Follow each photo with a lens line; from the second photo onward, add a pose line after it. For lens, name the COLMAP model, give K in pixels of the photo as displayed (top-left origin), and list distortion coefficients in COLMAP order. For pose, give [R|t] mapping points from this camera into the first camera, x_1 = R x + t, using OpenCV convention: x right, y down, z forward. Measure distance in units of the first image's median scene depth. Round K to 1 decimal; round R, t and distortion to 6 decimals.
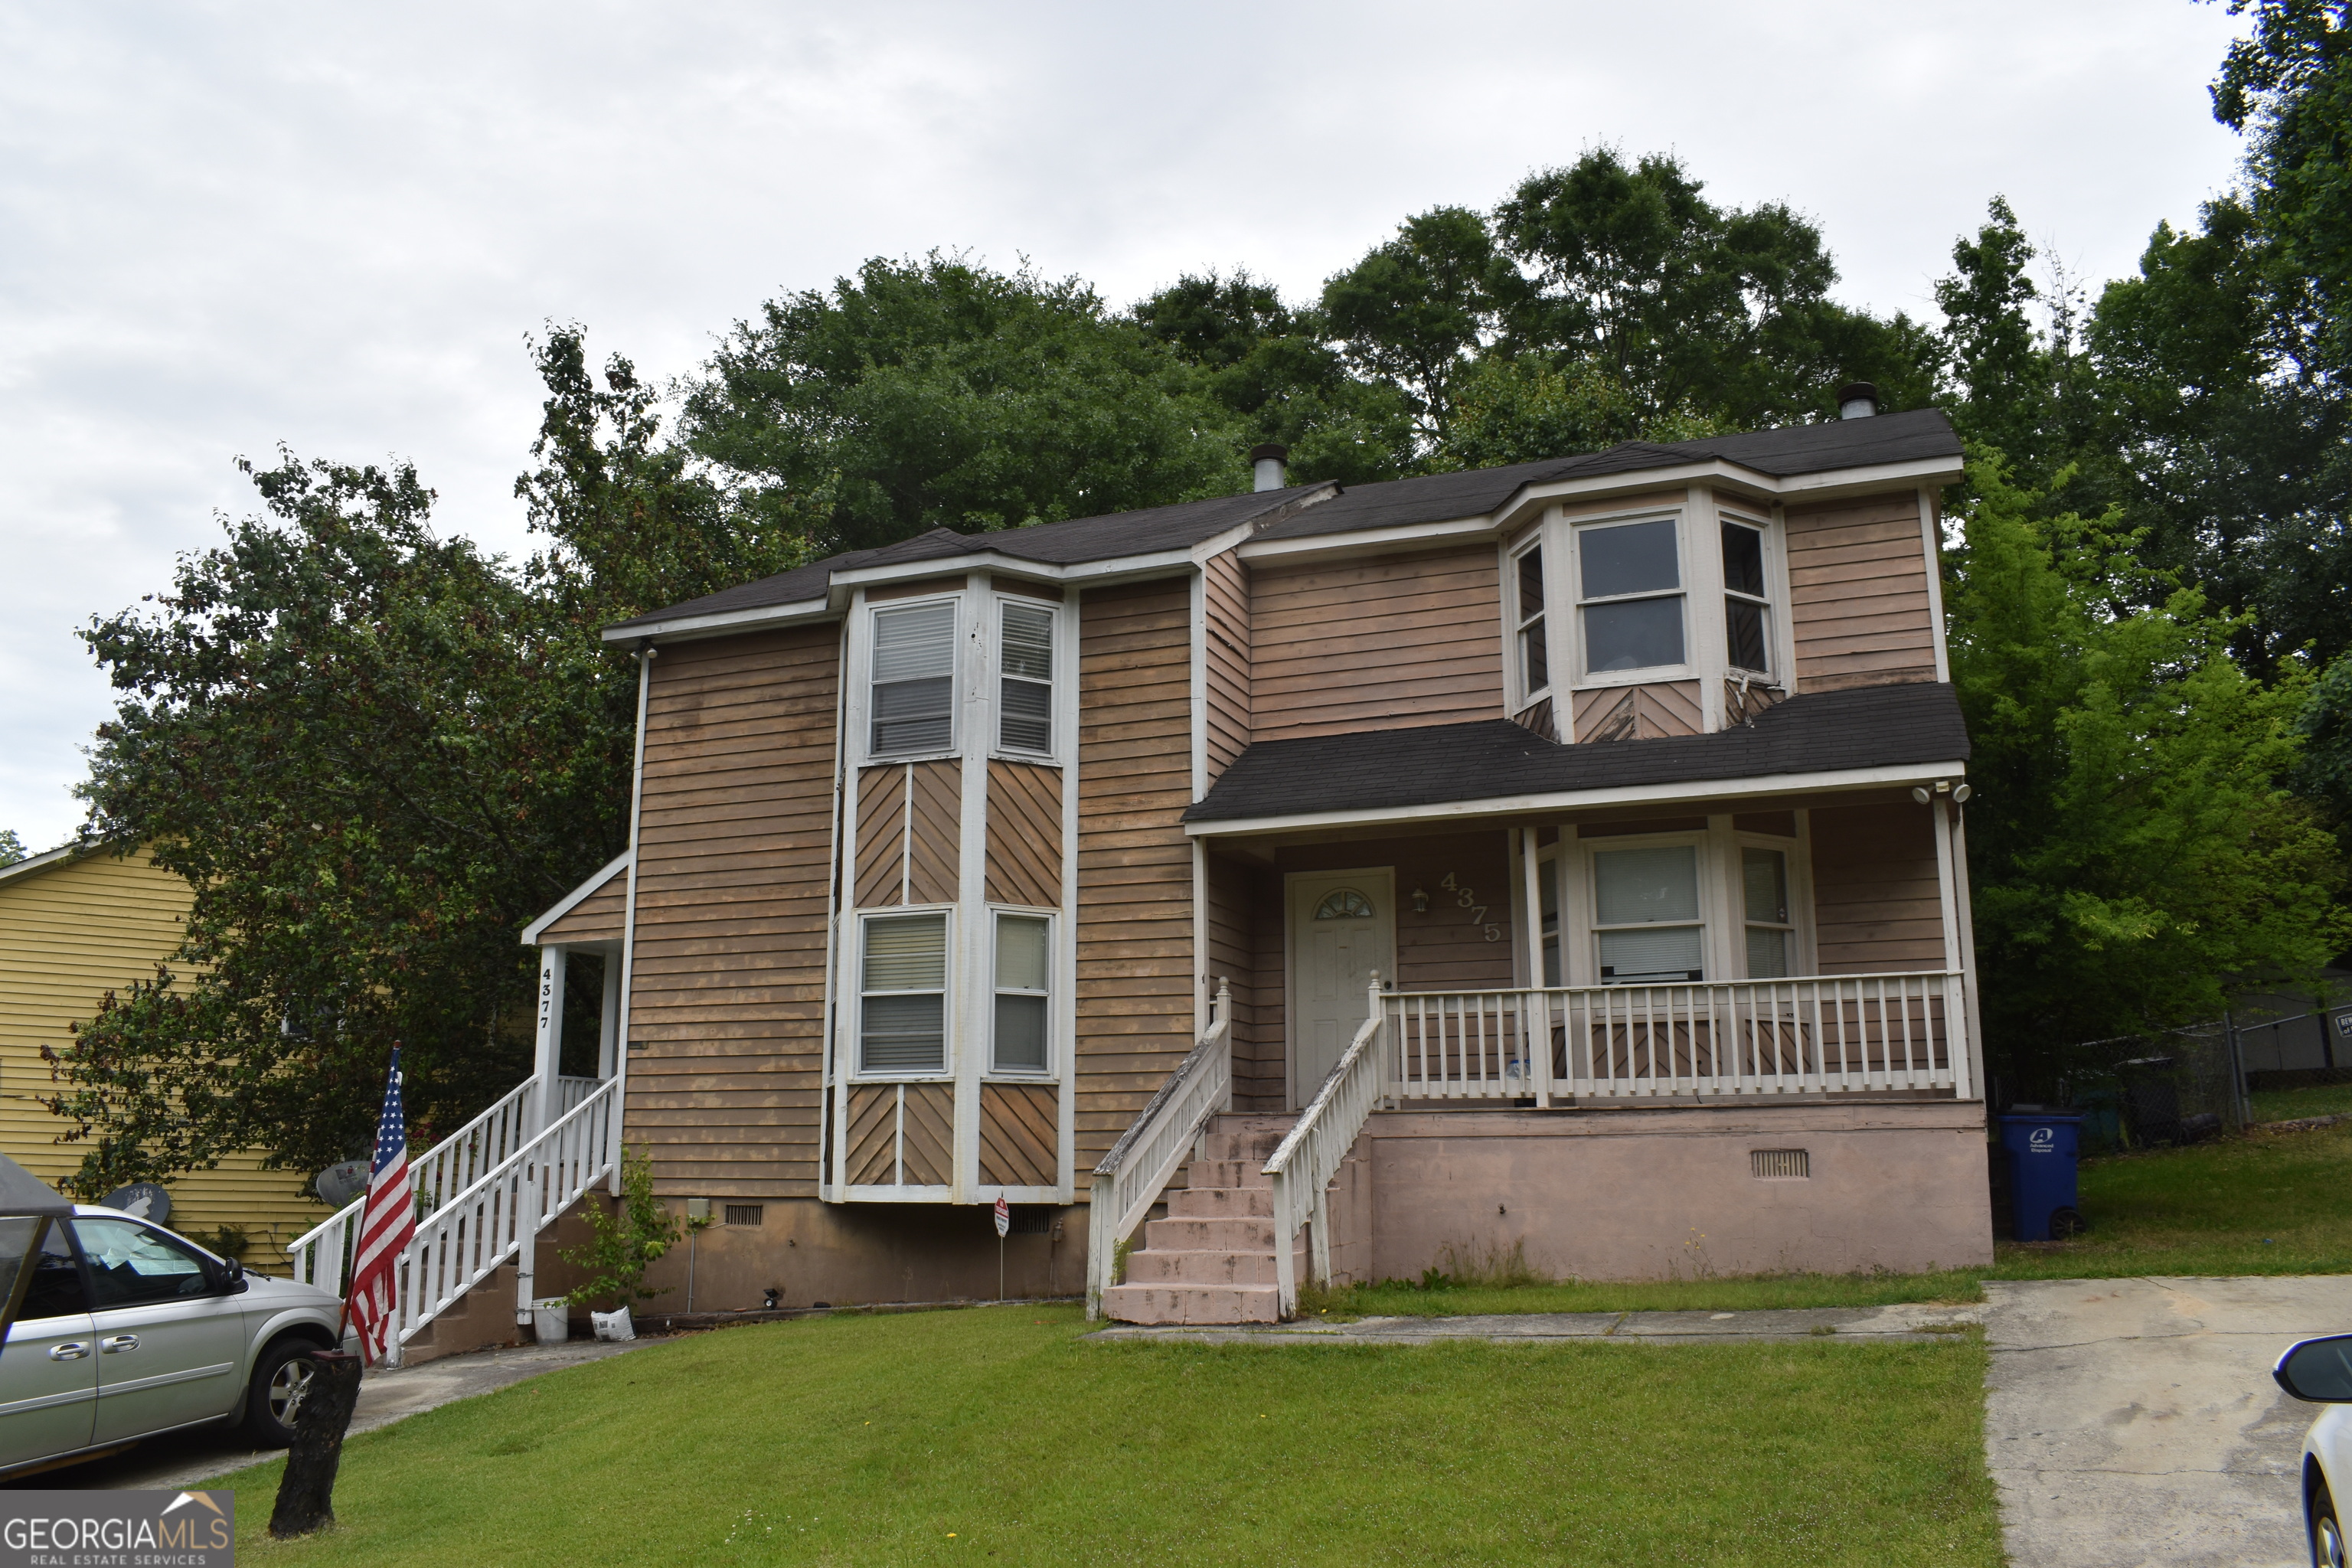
lens RADIAL K [[1846.4, 0, 1187.0], [0, 1846.4, 798.9], [0, 0, 1]] dist [-0.093230, 0.013697]
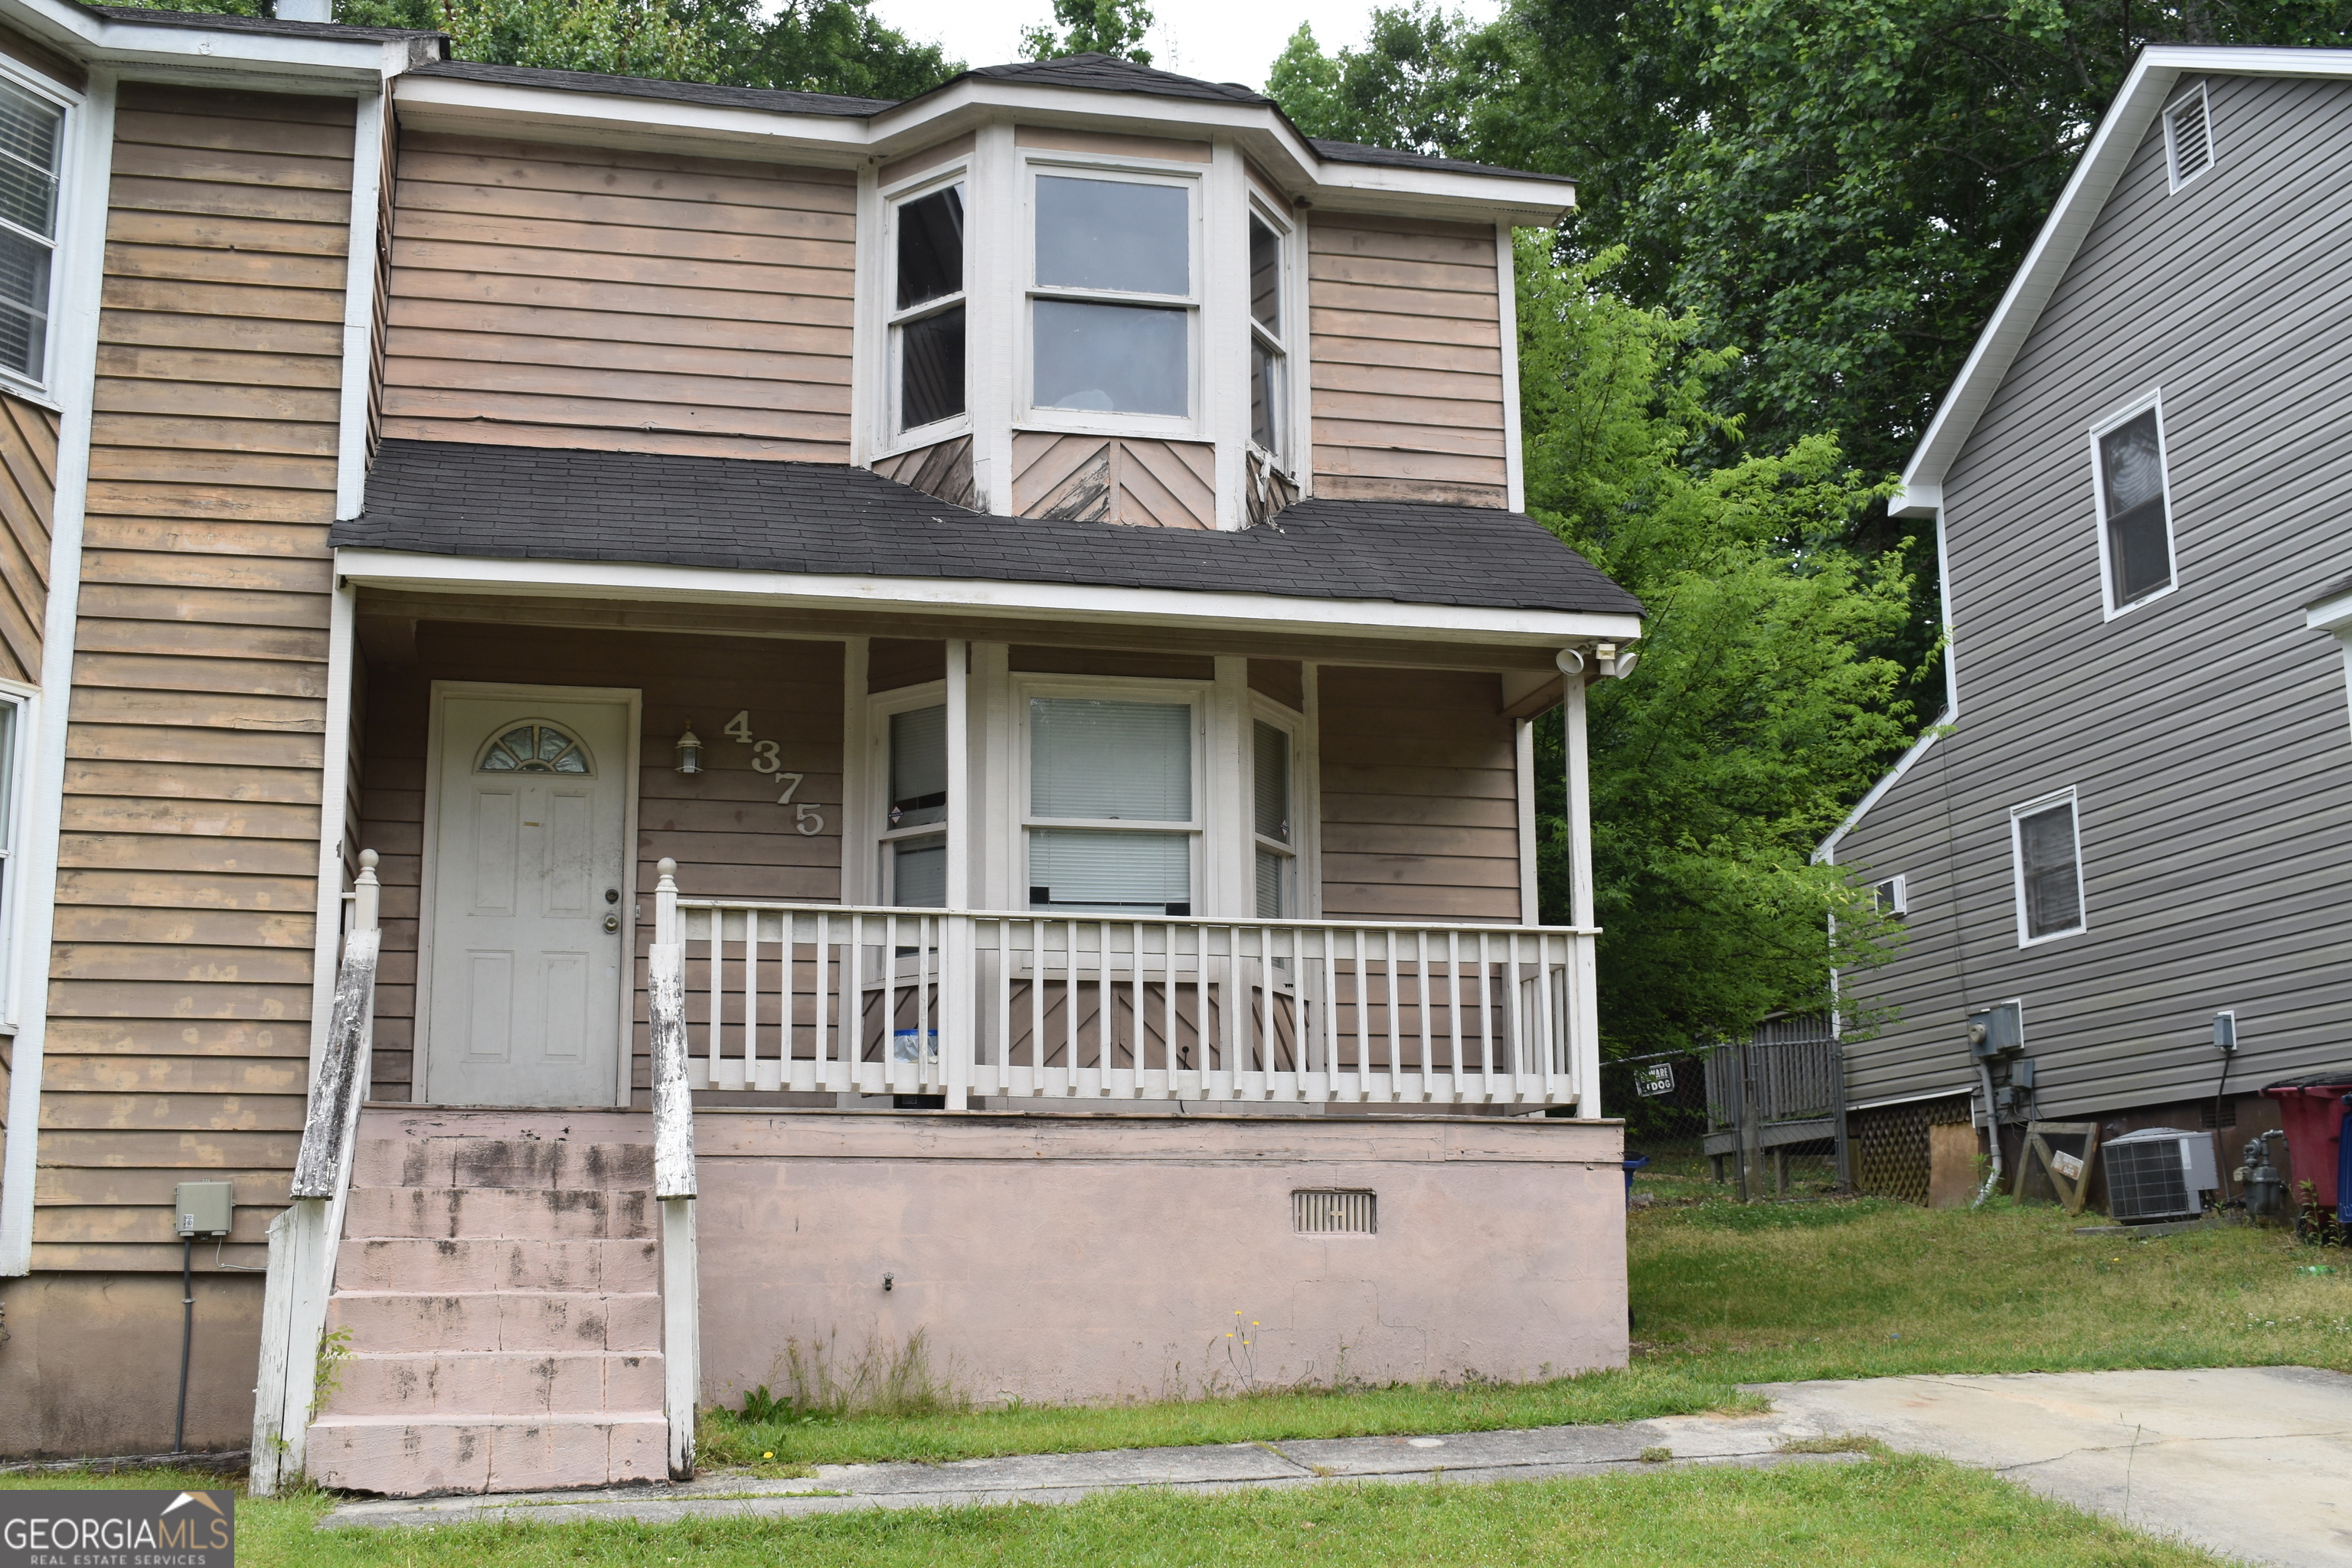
lens RADIAL K [[2679.3, 0, 1222.5], [0, 2679.3, 786.0], [0, 0, 1]] dist [-0.047796, -0.007868]
pose [[0.822079, 0.103775, 0.559837, -0.215569], [-0.109022, 0.993747, -0.024116, 0.071807], [-0.558839, -0.041209, 0.828252, 0.232074]]
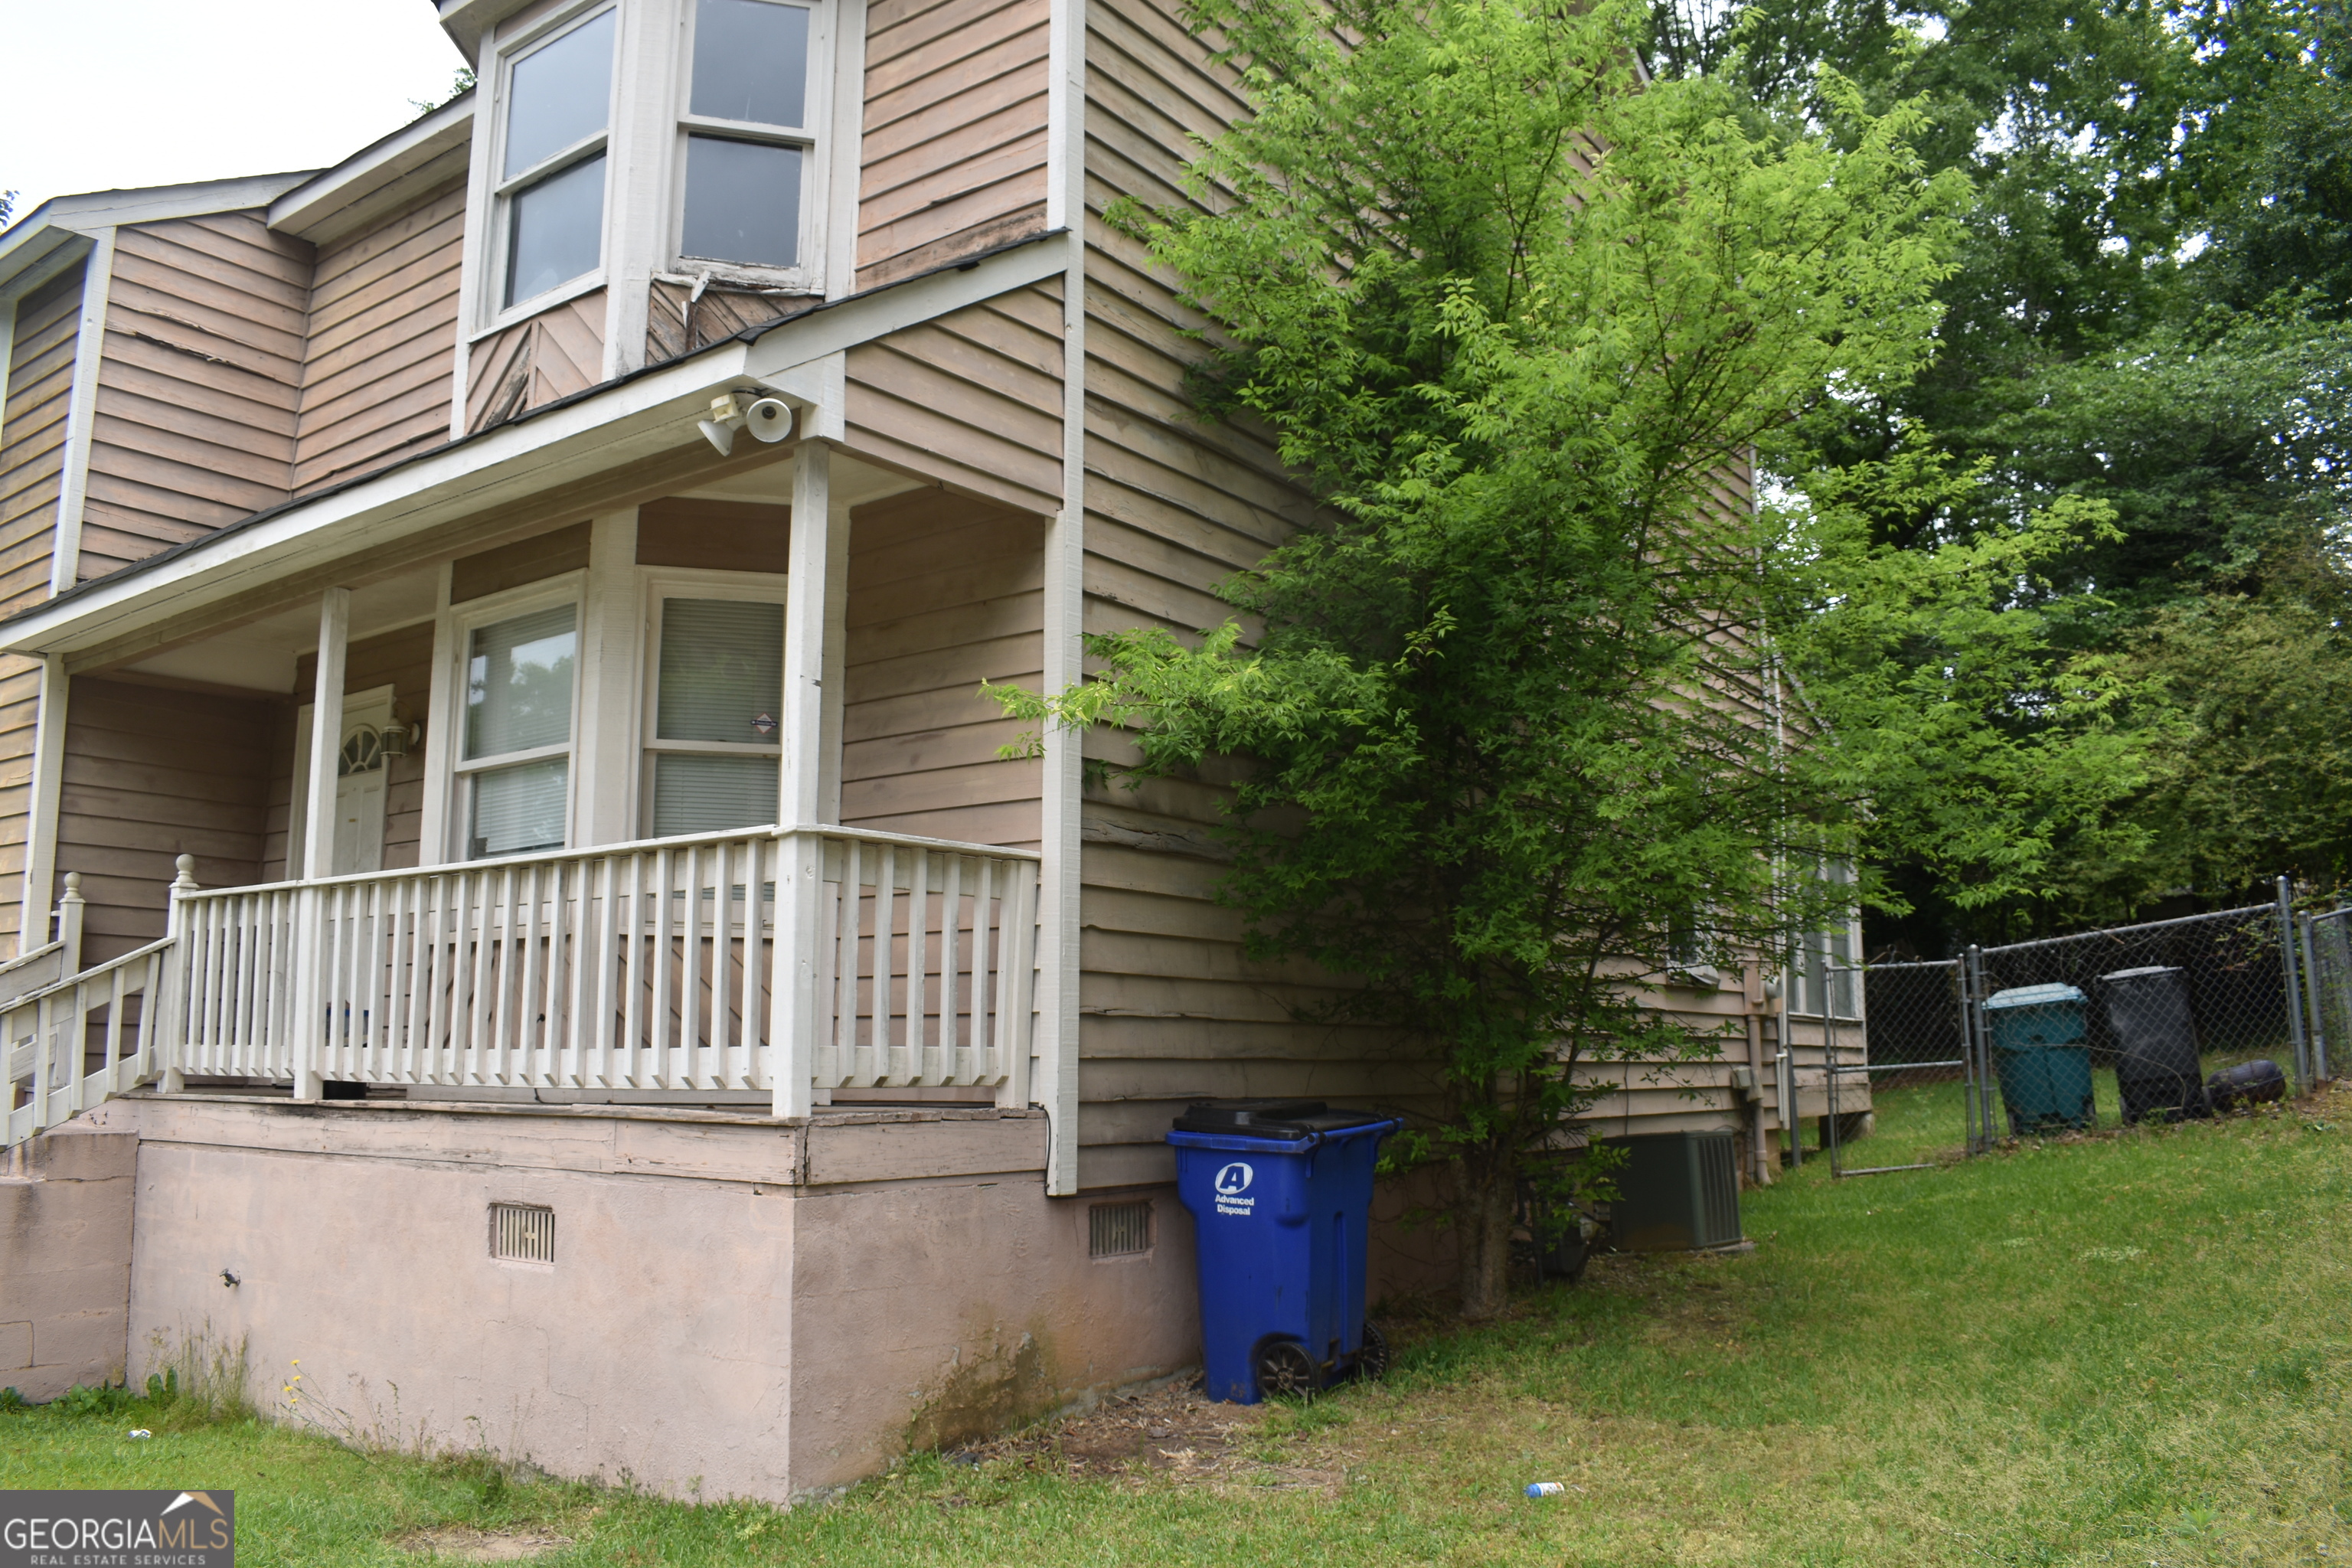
lens RADIAL K [[1830.8, 0, 1176.0], [0, 1830.8, 784.0], [0, 0, 1]] dist [-0.098427, 0.018362]
pose [[0.963014, -0.045273, -0.265621, 0.561760], [0.061616, 0.996664, 0.053515, 0.058378], [0.262312, -0.067902, 0.962591, 0.528316]]
